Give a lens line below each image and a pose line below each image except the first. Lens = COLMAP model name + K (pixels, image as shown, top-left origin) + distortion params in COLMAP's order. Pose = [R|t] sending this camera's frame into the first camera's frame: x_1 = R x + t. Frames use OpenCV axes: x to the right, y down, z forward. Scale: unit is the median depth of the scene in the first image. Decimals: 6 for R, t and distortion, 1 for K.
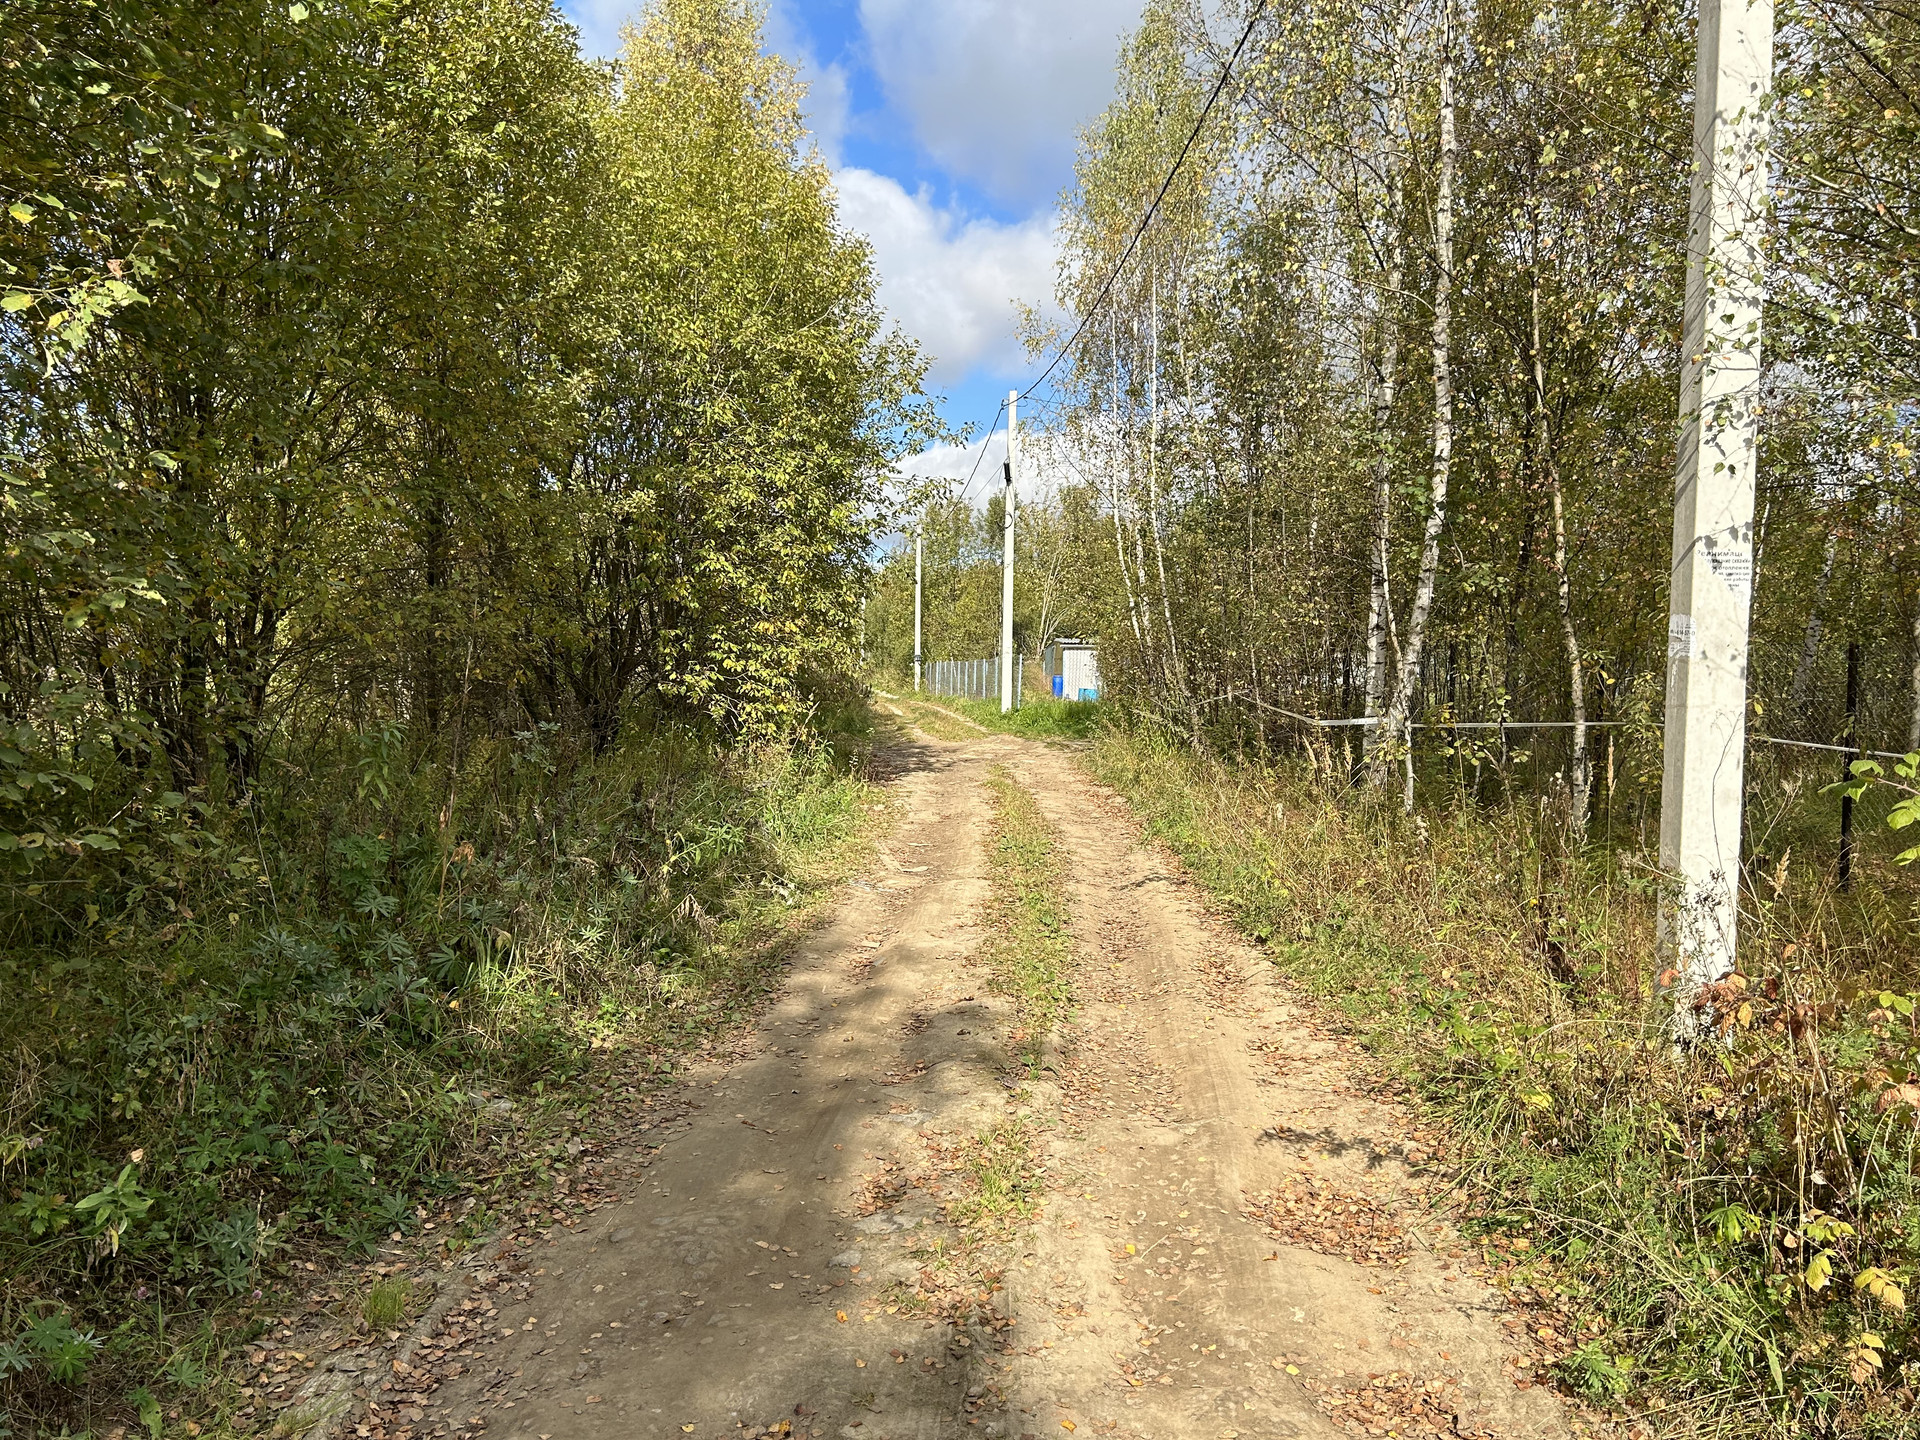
lens RADIAL K [[1448.9, 0, 960.1], [0, 1448.9, 715.3], [0, 0, 1]] dist [0.014498, 0.005406]
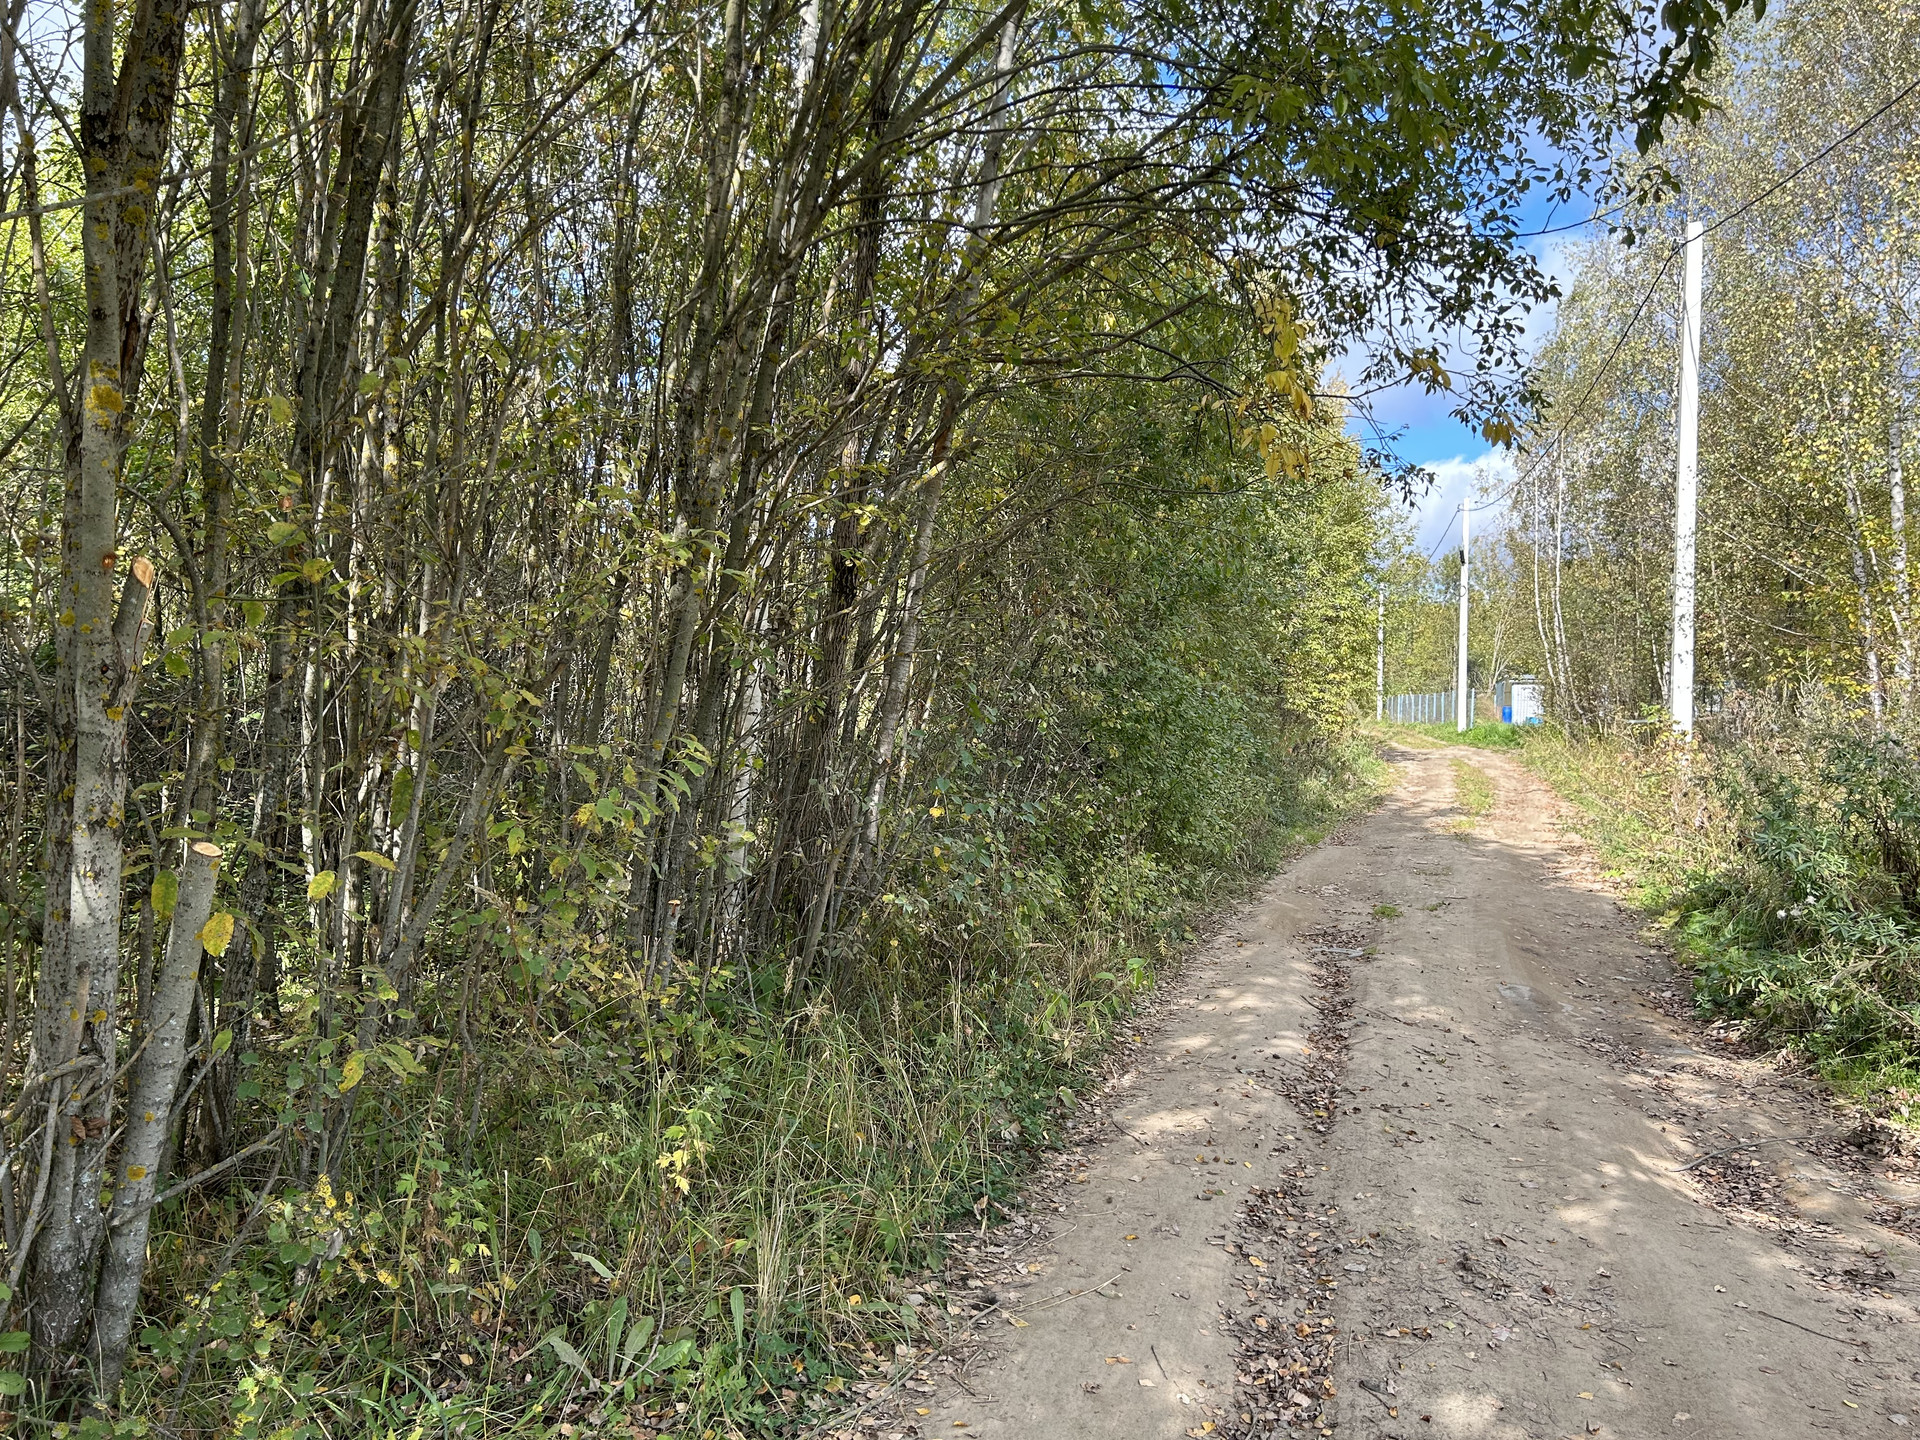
lens RADIAL K [[1448.9, 0, 962.7], [0, 1448.9, 724.3], [0, 0, 1]] dist [0.014498, 0.005406]
pose [[0.956028, -0.003809, -0.293251, -0.012590], [-0.001754, 0.999824, -0.018705, 0.013530], [0.293270, 0.018397, 0.955853, -0.331784]]
